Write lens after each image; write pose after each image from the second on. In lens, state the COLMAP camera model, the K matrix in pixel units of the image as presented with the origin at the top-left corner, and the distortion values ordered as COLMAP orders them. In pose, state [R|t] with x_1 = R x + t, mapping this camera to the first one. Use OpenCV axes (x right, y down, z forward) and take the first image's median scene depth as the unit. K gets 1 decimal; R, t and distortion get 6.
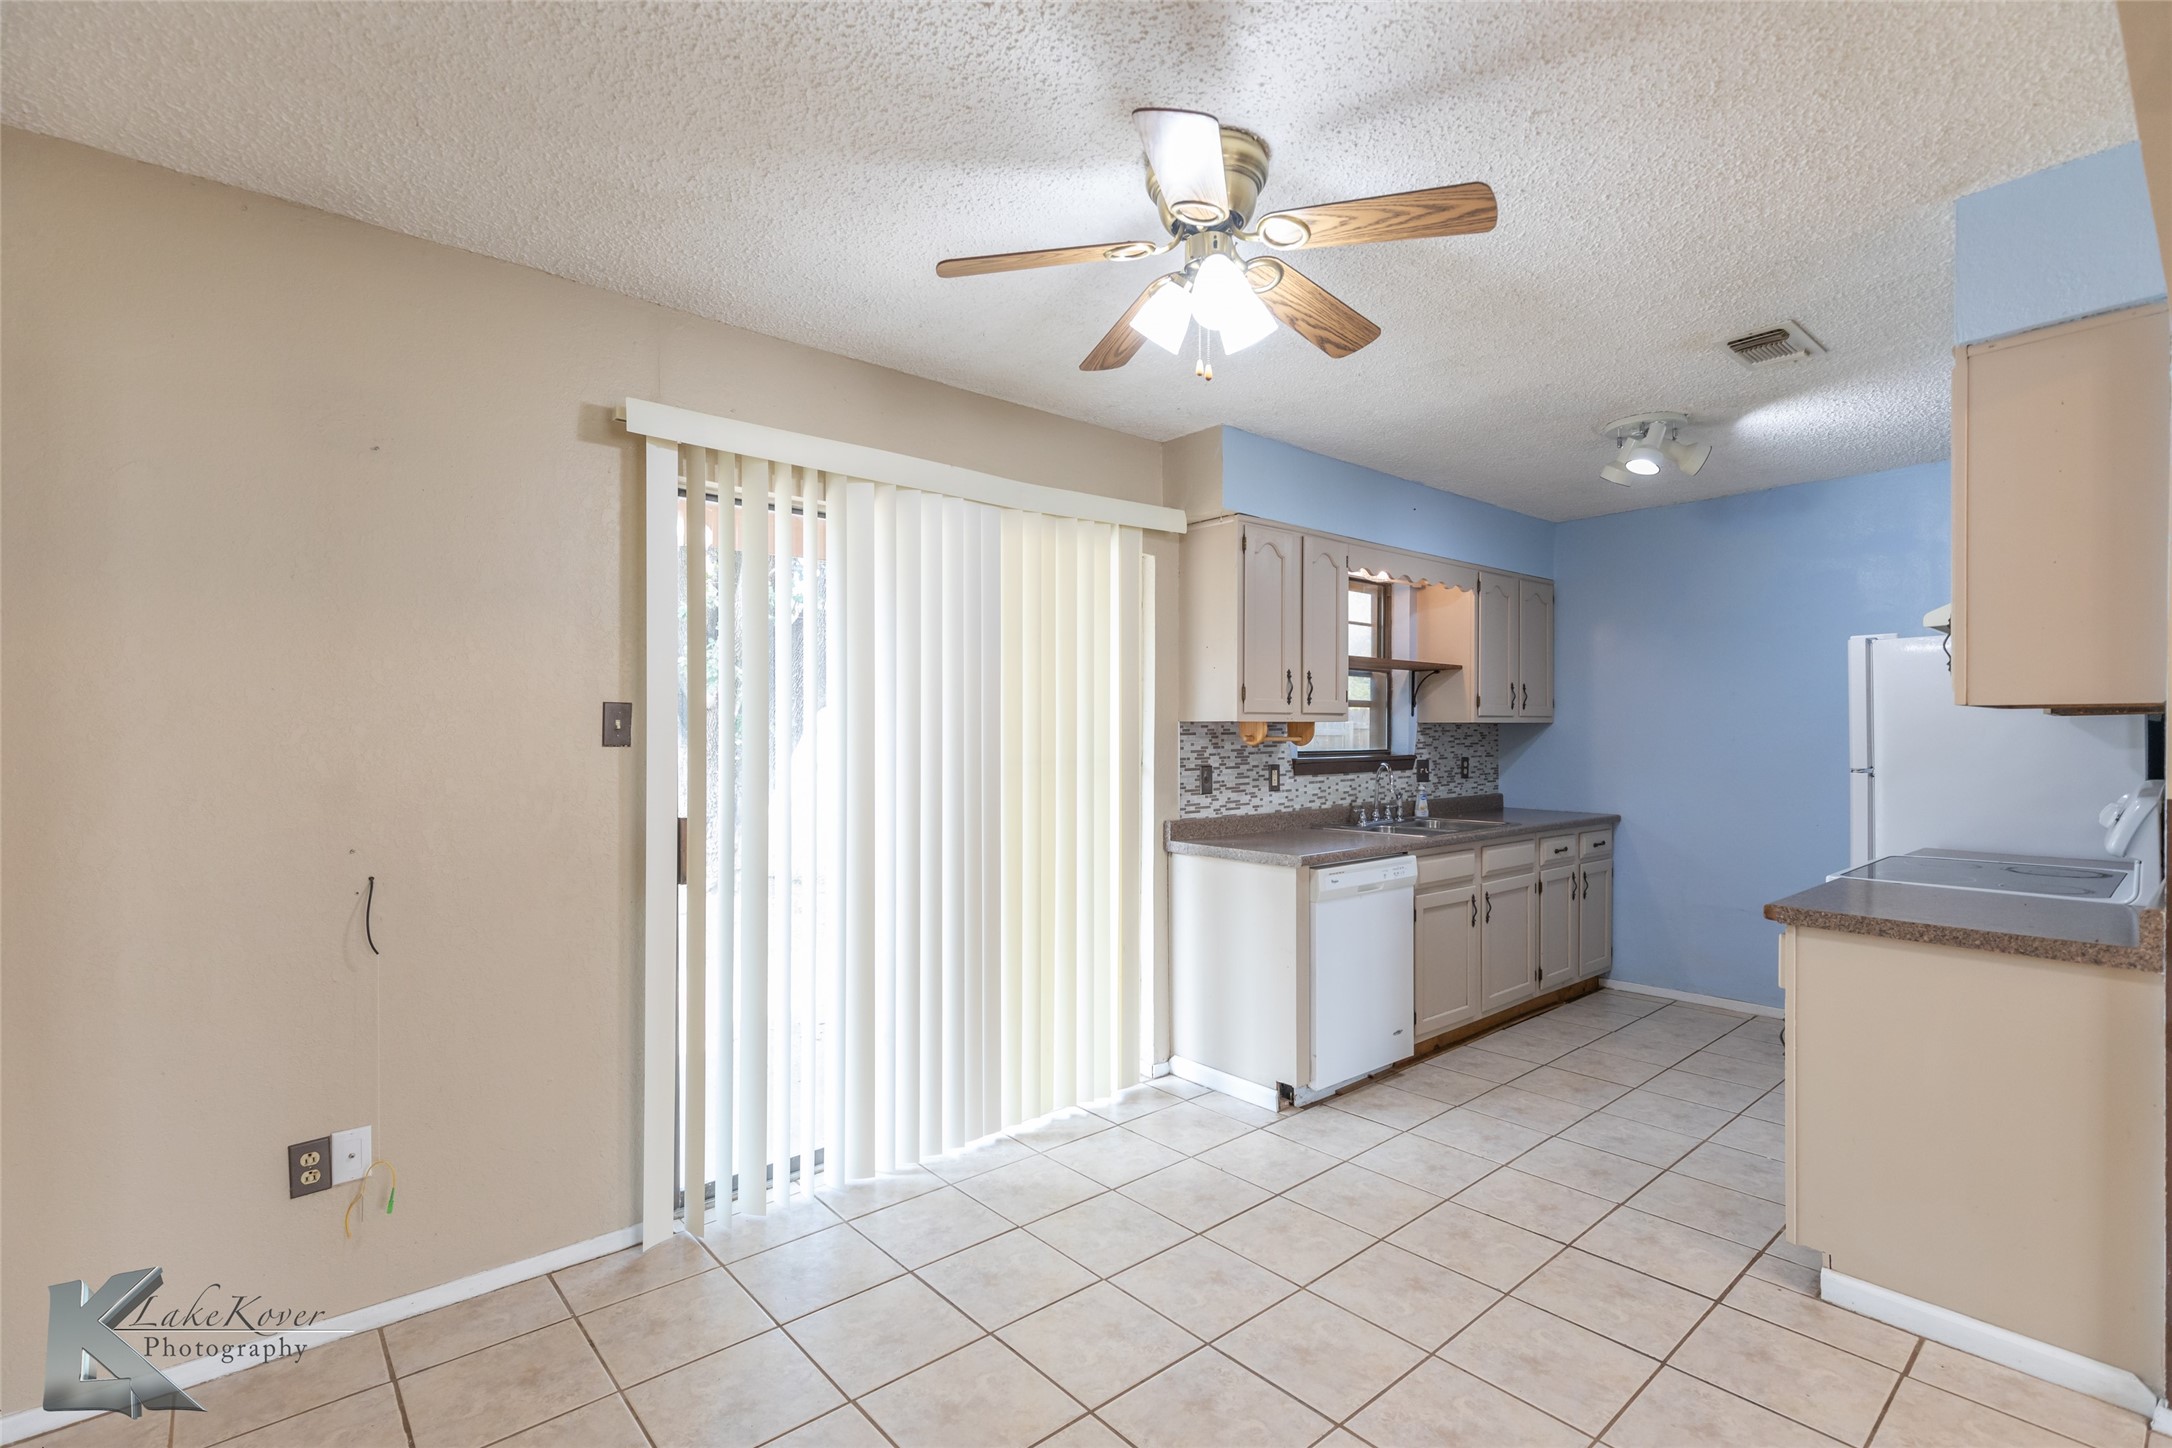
lens RADIAL K [[987.3, 0, 1076.0], [0, 987.3, 731.8], [0, 0, 1]] dist [0.000181, -0.000149]
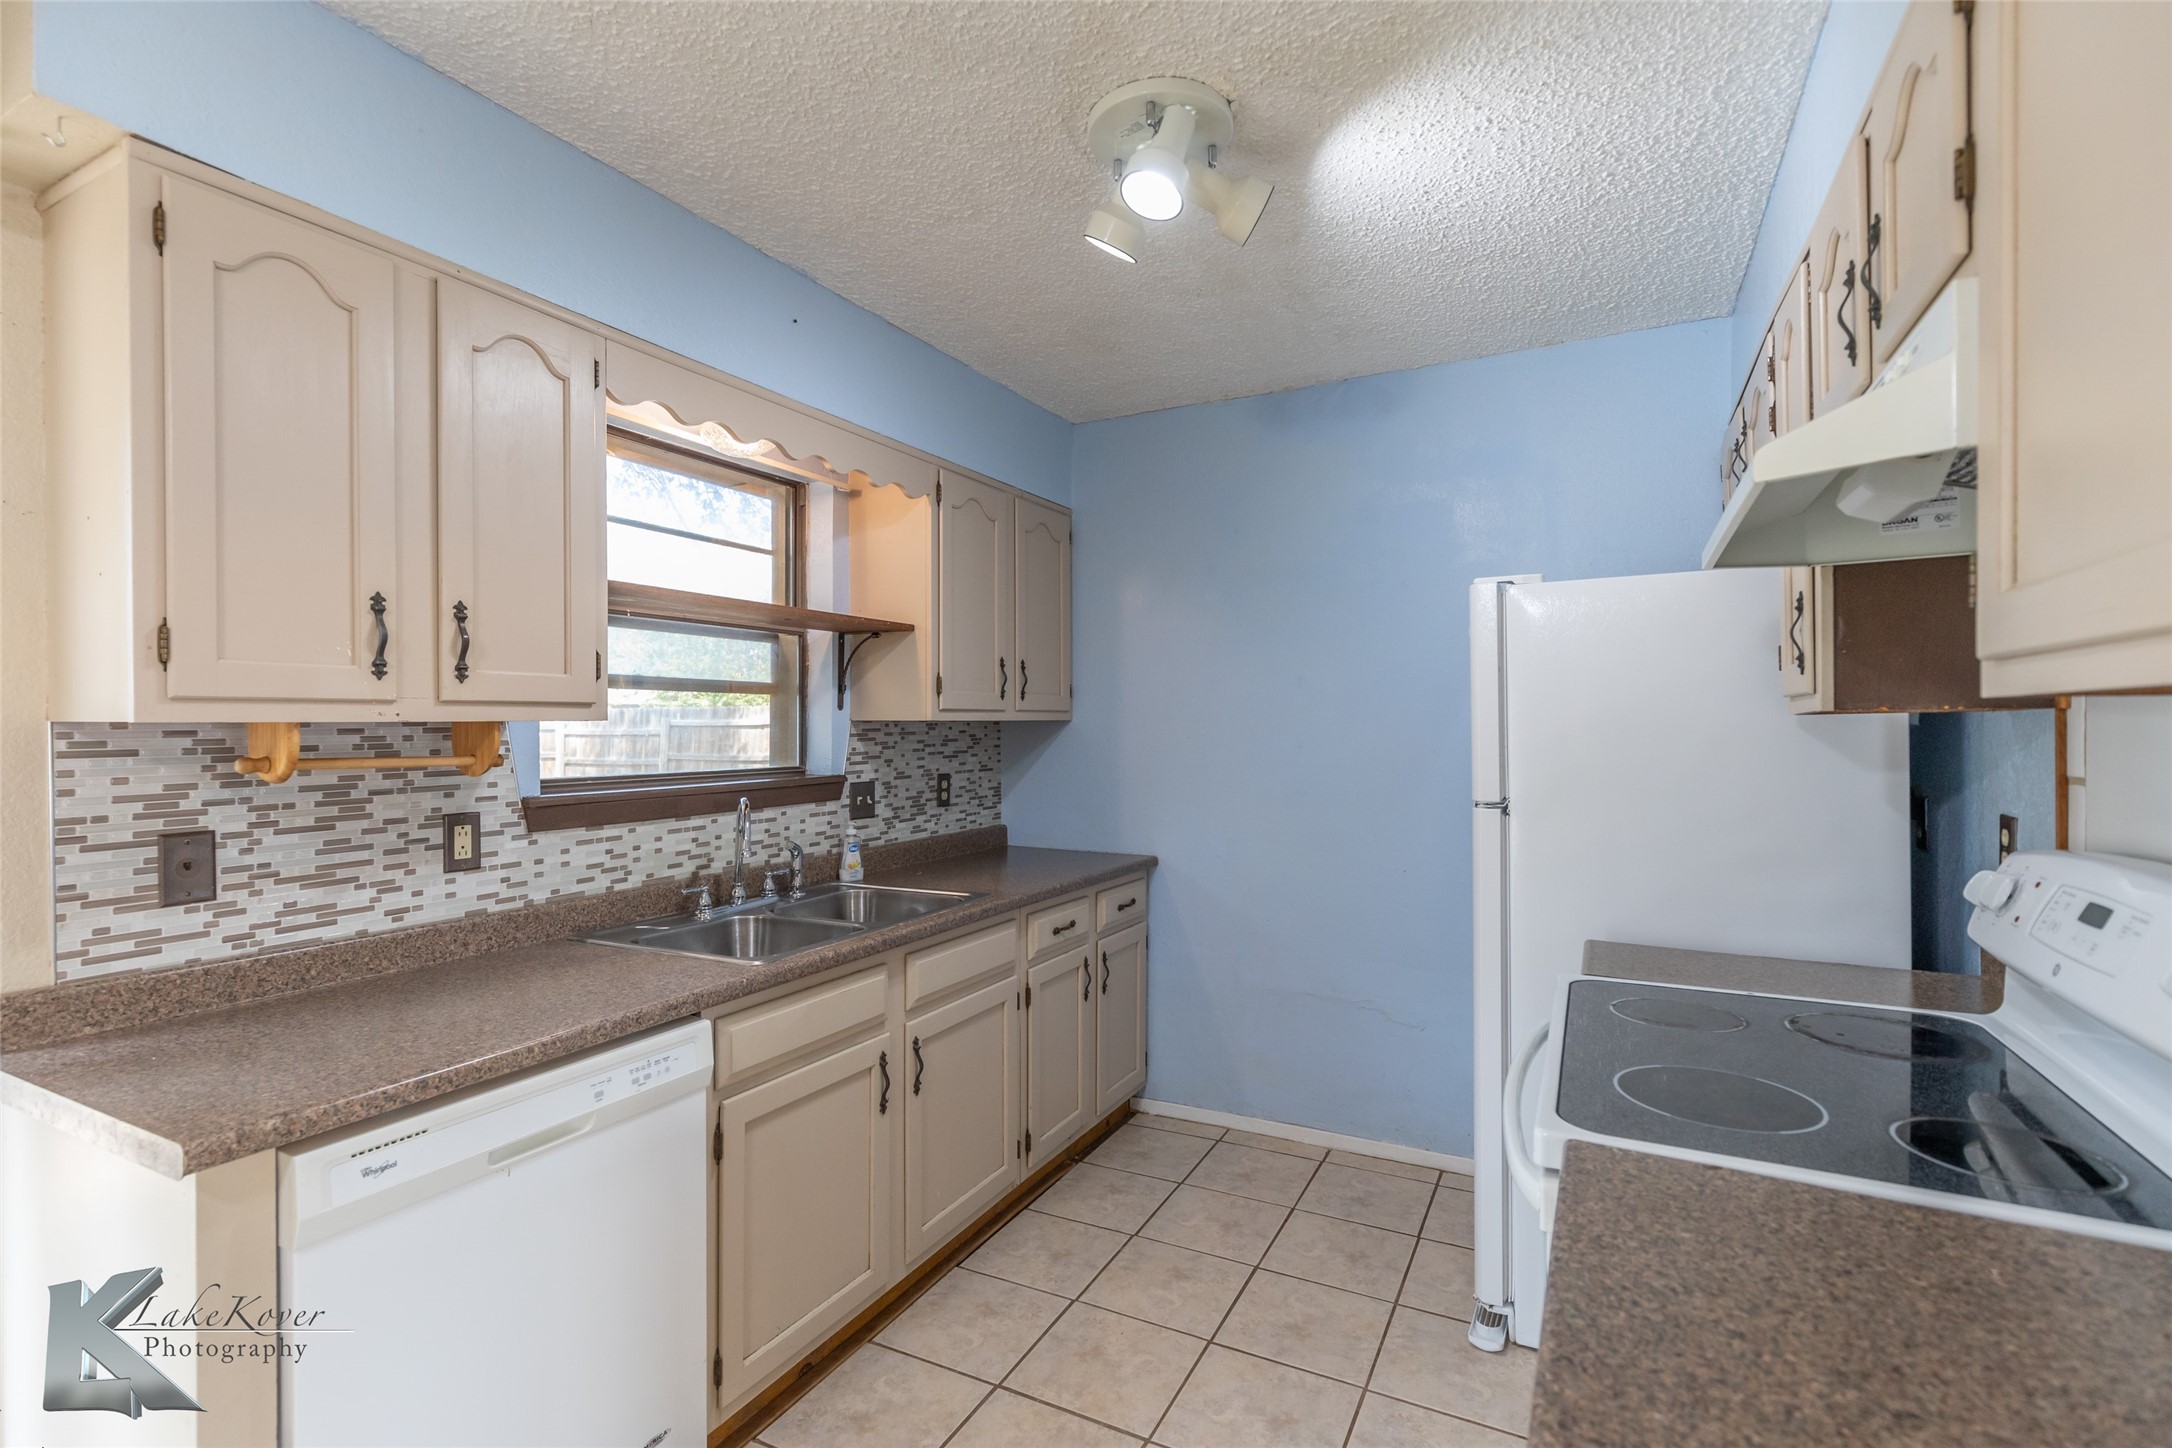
lens RADIAL K [[985.1, 0, 1077.3], [0, 985.1, 724.8], [0, 0, 1]] dist [0.001132, 0.000107]
pose [[0.929066, -0.001629, 0.369910, 0.284174], [0.001385, 0.999999, 0.000925, -0.007849], [-0.369911, -0.000347, 0.929067, 0.444944]]
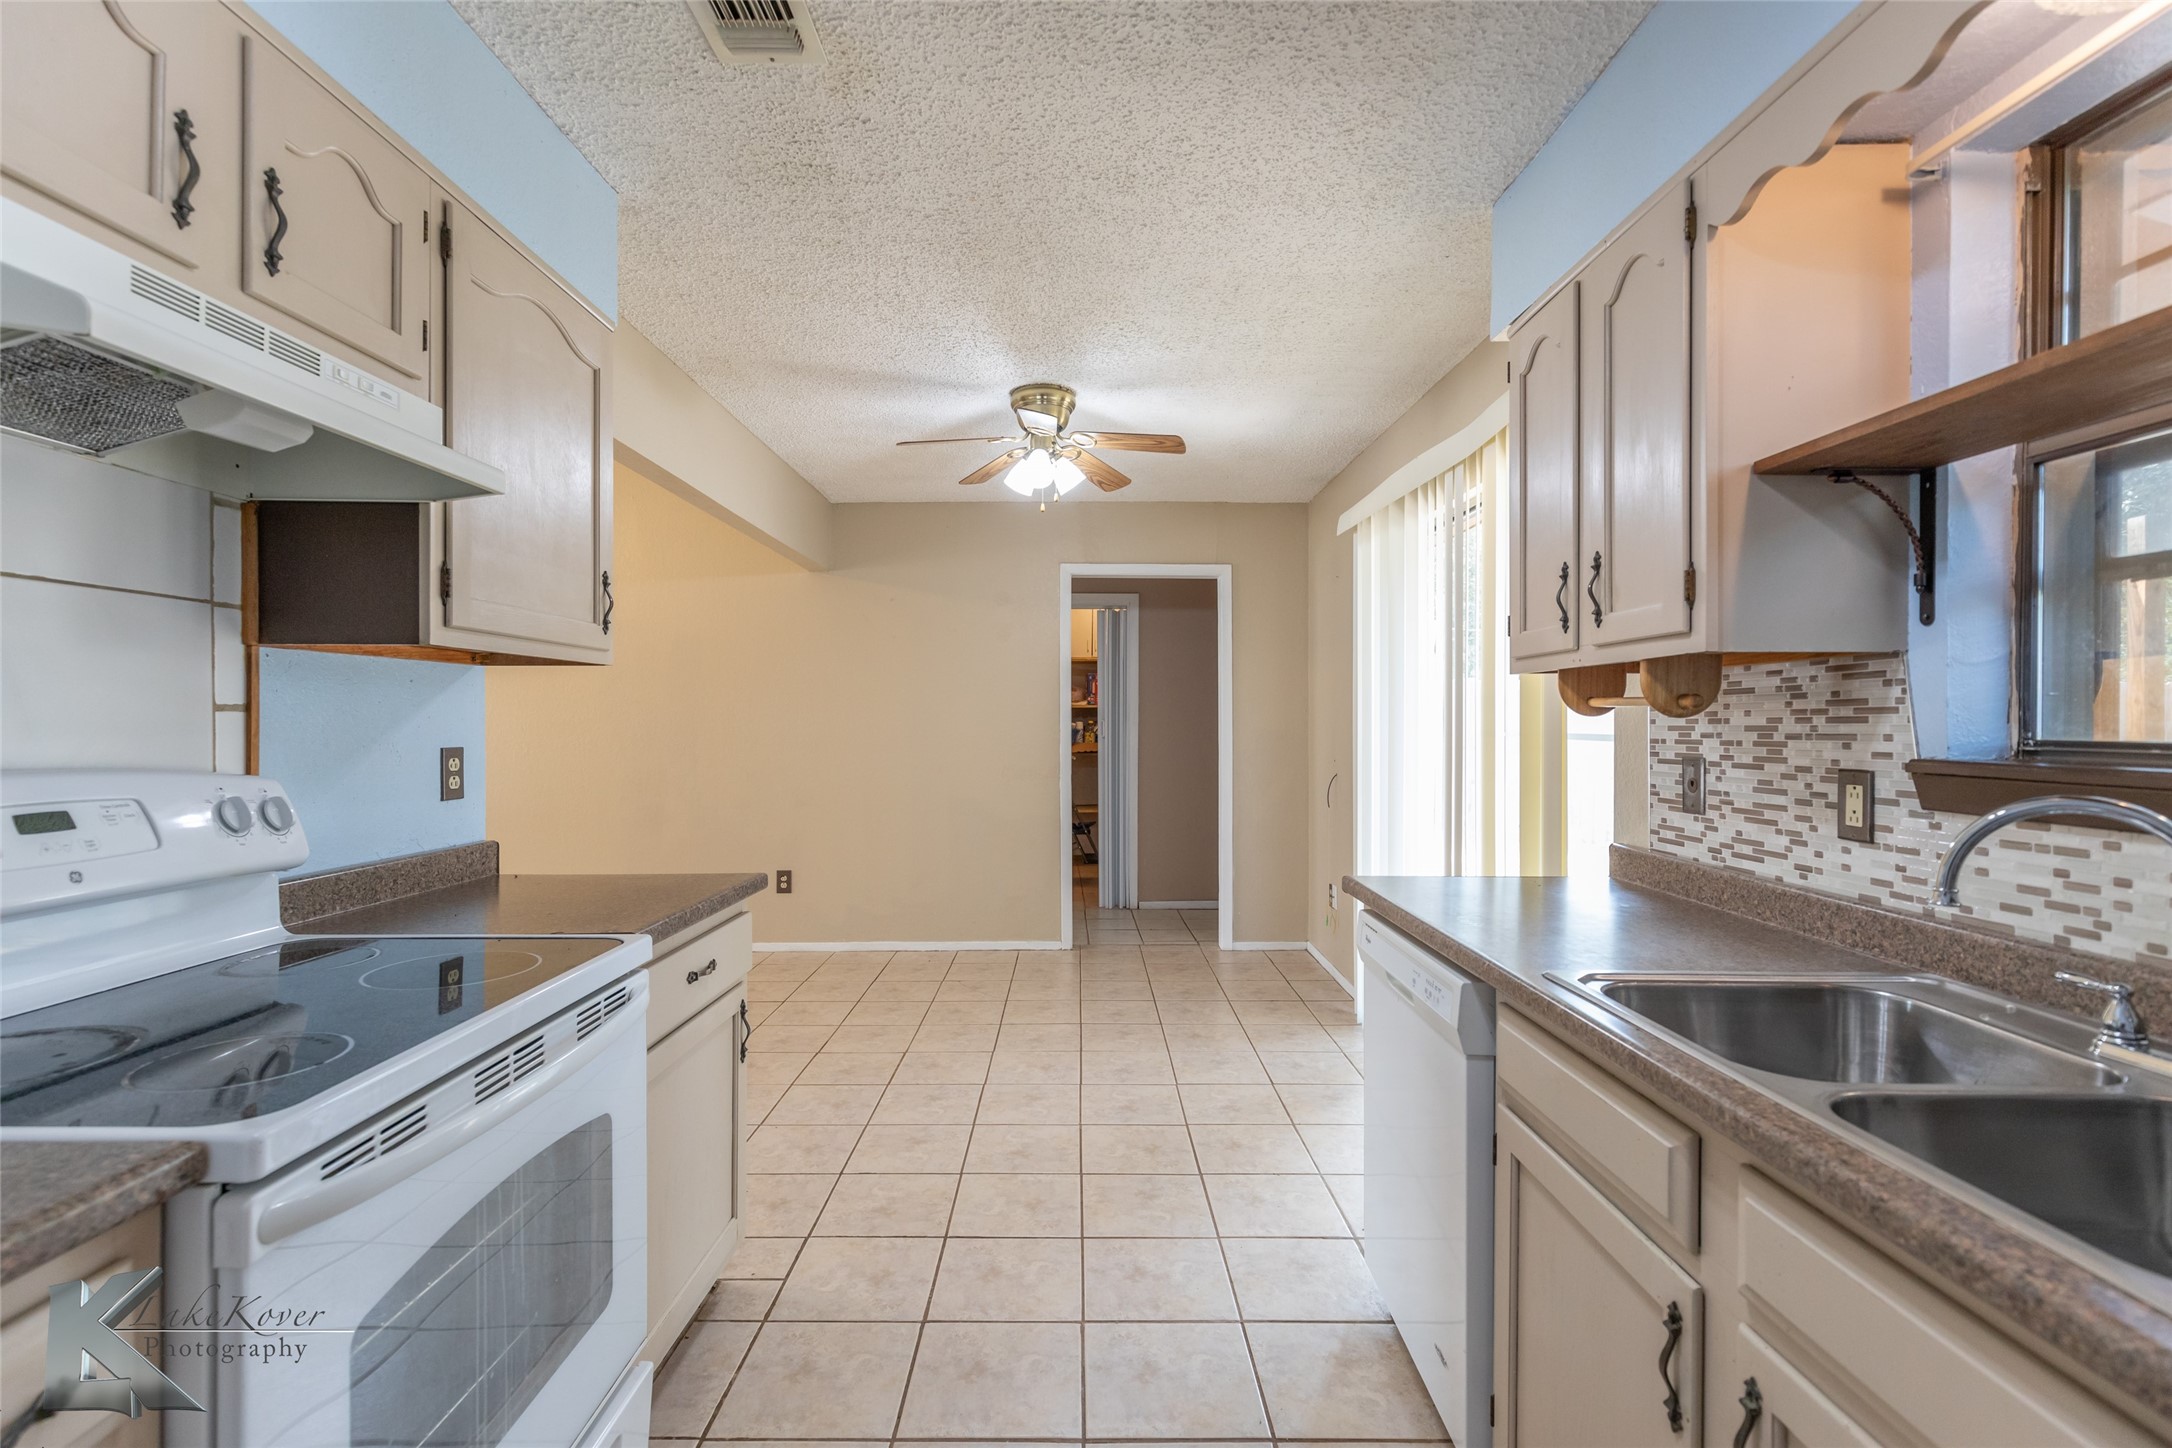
lens RADIAL K [[985.1, 0, 1077.3], [0, 985.1, 724.8], [0, 0, 1]] dist [0.001132, 0.000107]
pose [[-0.651214, 0.005477, -0.758874, 0.643550], [0.001720, 0.999982, 0.005742, 0.012866], [0.758892, 0.002434, -0.651212, 0.973182]]
